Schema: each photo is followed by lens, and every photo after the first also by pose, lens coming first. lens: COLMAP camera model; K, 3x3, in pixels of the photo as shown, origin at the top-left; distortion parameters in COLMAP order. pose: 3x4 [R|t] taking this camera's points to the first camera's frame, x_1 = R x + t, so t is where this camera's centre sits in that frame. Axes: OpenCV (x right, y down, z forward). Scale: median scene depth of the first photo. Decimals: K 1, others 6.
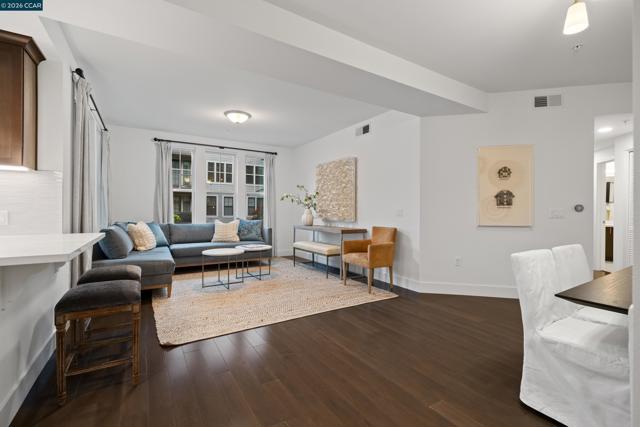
lens RADIAL K [[285.9, 0, 318.3], [0, 285.9, 212.4], [0, 0, 1]] dist [-0.000395, -0.000026]
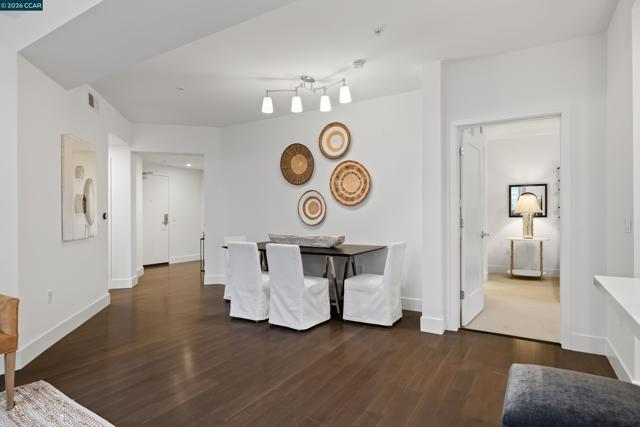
lens RADIAL K [[351.7, 0, 320.0], [0, 351.7, 213.5], [0, 0, 1]] dist [-0.001116, -0.000015]
pose [[-0.451672, 0.002722, 0.892180, -0.420182], [0.007385, 0.999972, 0.000688, -0.013787], [-0.892154, 0.006899, -0.451679, 0.641128]]
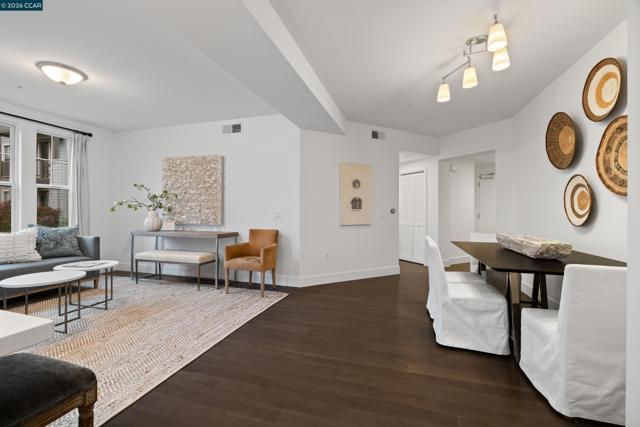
lens RADIAL K [[281.0, 0, 317.3], [0, 281.0, 211.2], [0, 0, 1]] dist [-0.003809, -0.000310]
pose [[0.758941, -0.000105, 0.651160, -0.245427], [0.002647, 0.999992, -0.002925, -0.008346], [-0.651154, 0.003944, 0.758935, 0.108554]]
